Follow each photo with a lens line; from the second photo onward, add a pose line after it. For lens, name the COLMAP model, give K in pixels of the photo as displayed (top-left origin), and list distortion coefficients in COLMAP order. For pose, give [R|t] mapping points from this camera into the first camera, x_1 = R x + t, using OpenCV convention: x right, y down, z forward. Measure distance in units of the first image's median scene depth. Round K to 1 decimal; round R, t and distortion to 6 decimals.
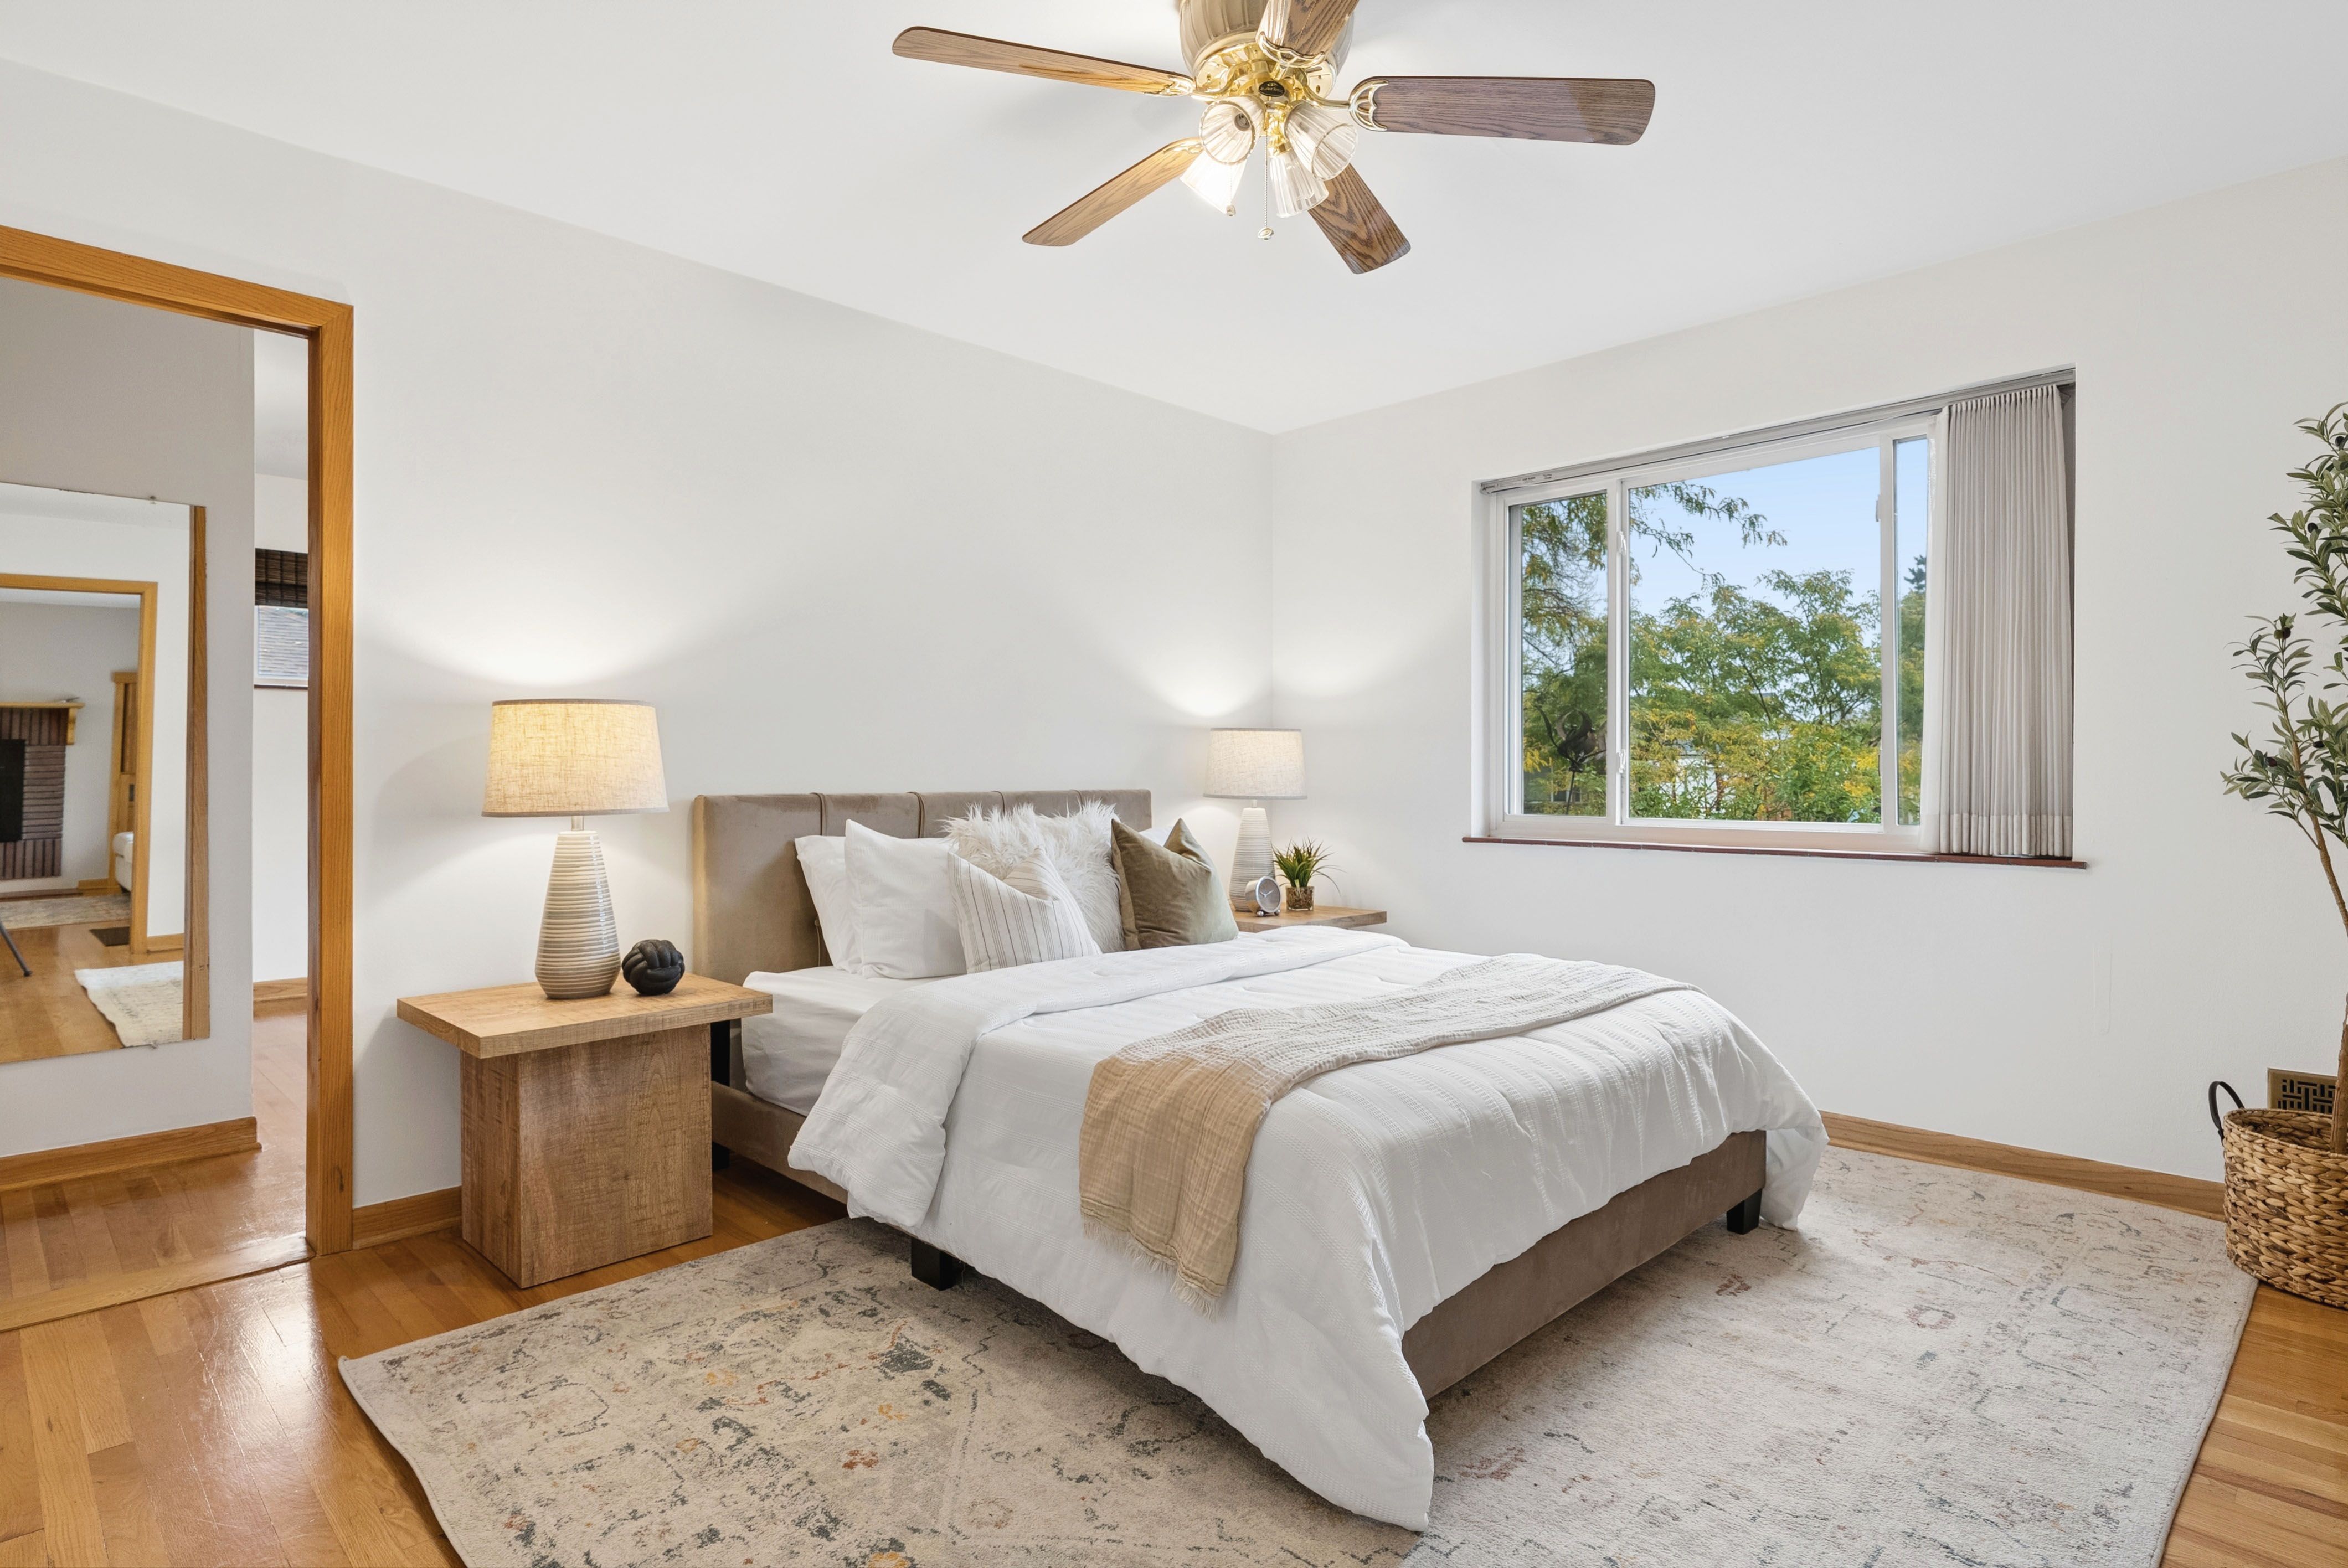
lens RADIAL K [[1233.0, 0, 1193.7], [0, 1233.0, 782.1], [0, 0, 1]] dist [-0.001876, 0.000341]
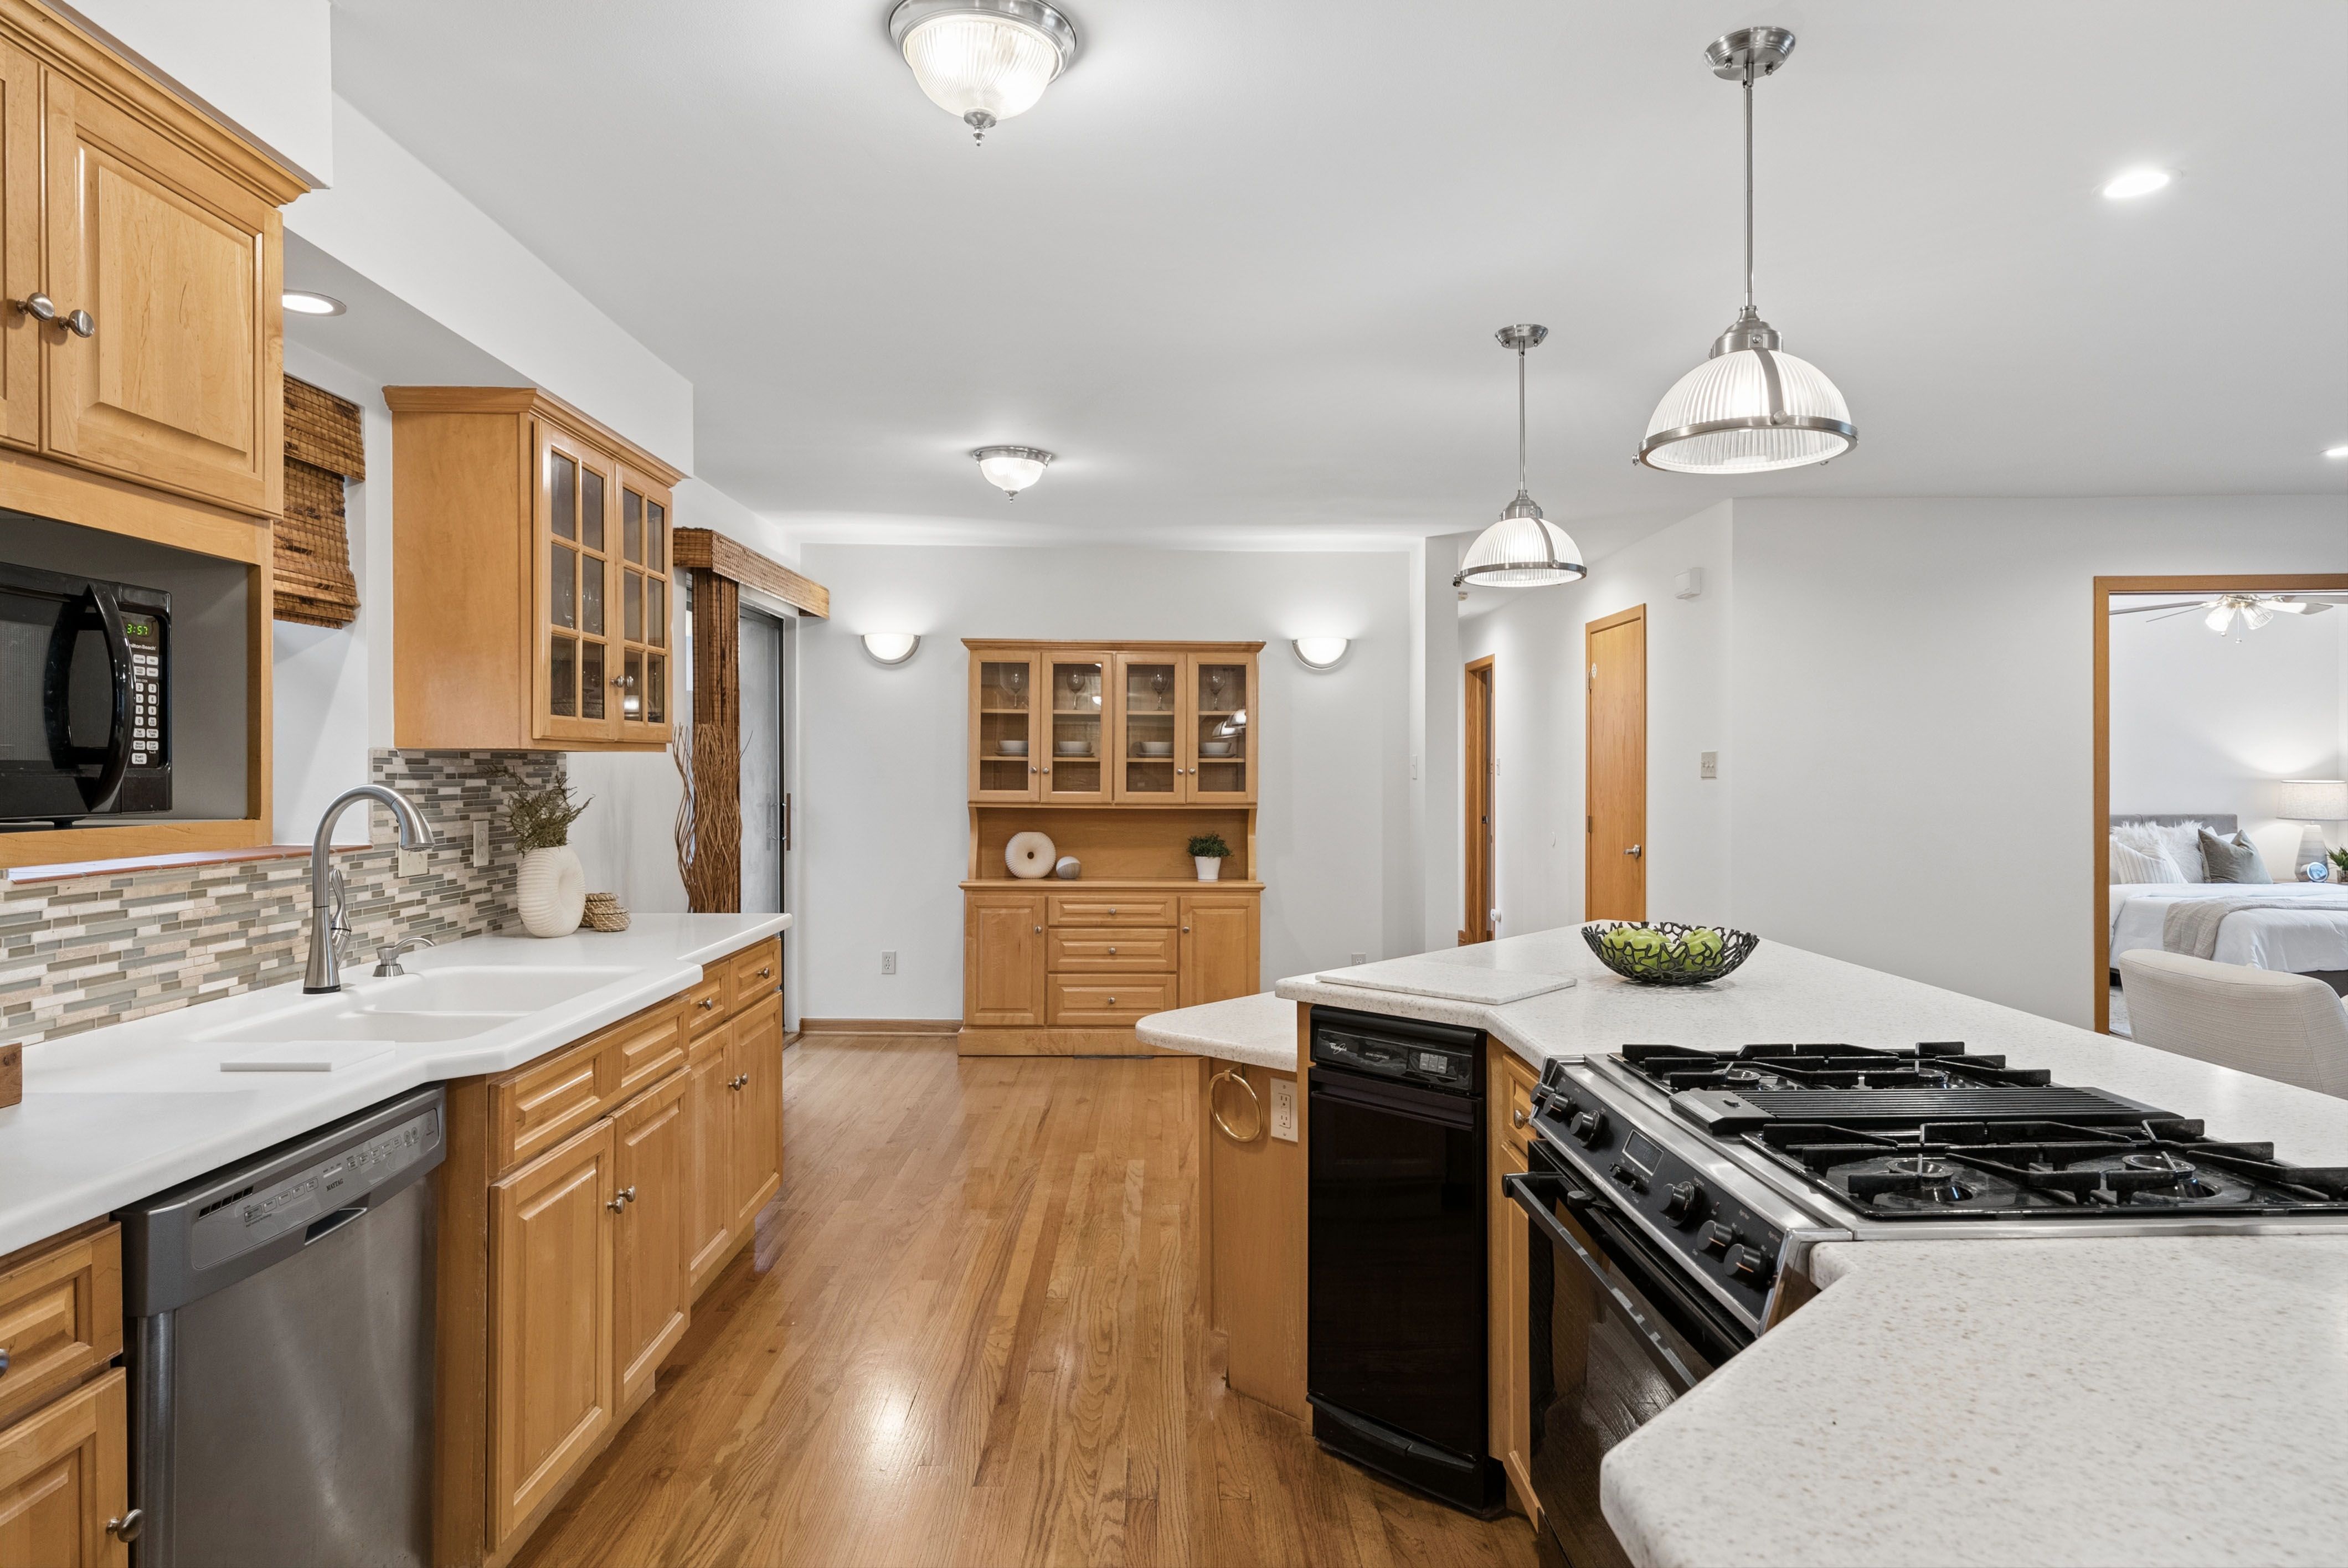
lens RADIAL K [[1404.8, 0, 1173.8], [0, 1404.8, 784.8], [0, 0, 1]] dist [-0.005779, 0.000808]
pose [[0.717416, 0.007127, -0.696609, 0.458211], [-0.003567, 0.999972, 0.006557, -0.073666], [0.696636, -0.002219, 0.717421, -2.621687]]
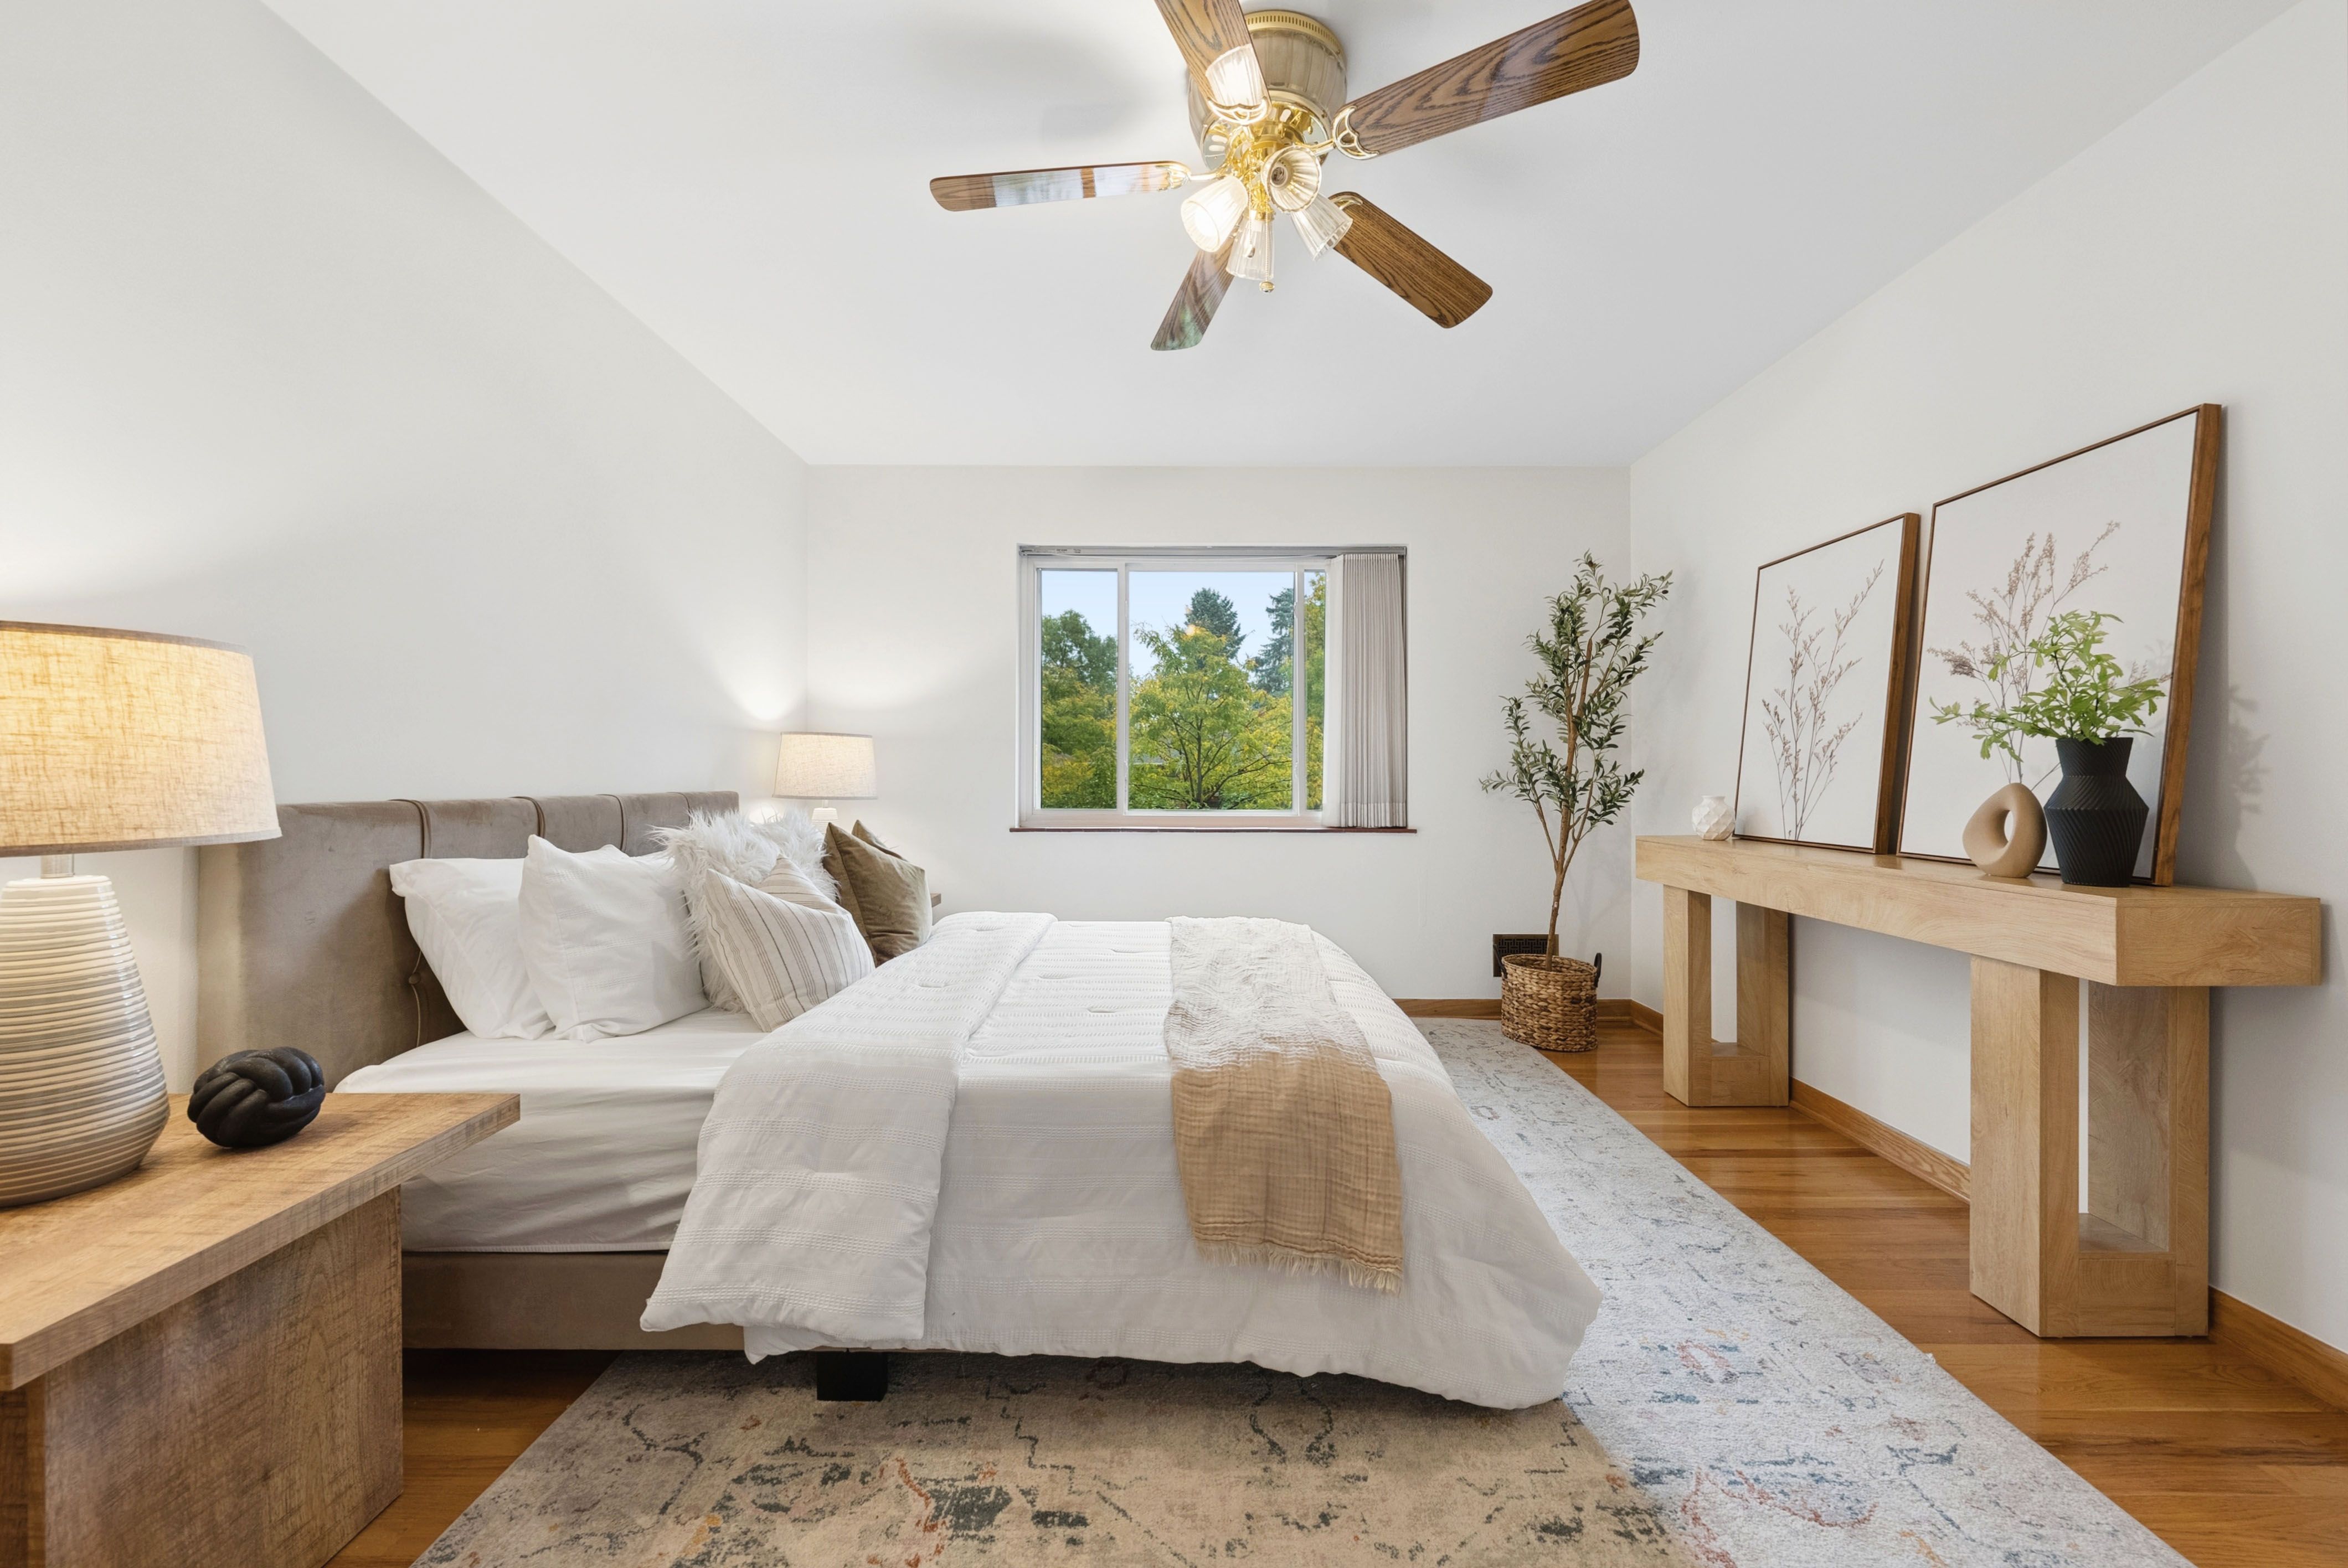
lens RADIAL K [[868.2, 0, 1173.6], [0, 868.2, 778.3], [0, 0, 1]] dist [-0.005253, 0.000411]
pose [[0.710680, 0.003441, 0.703507, -0.426433], [0.000231, 0.999987, -0.005124, -0.001532], [-0.703515, 0.003804, 0.710670, 0.401197]]
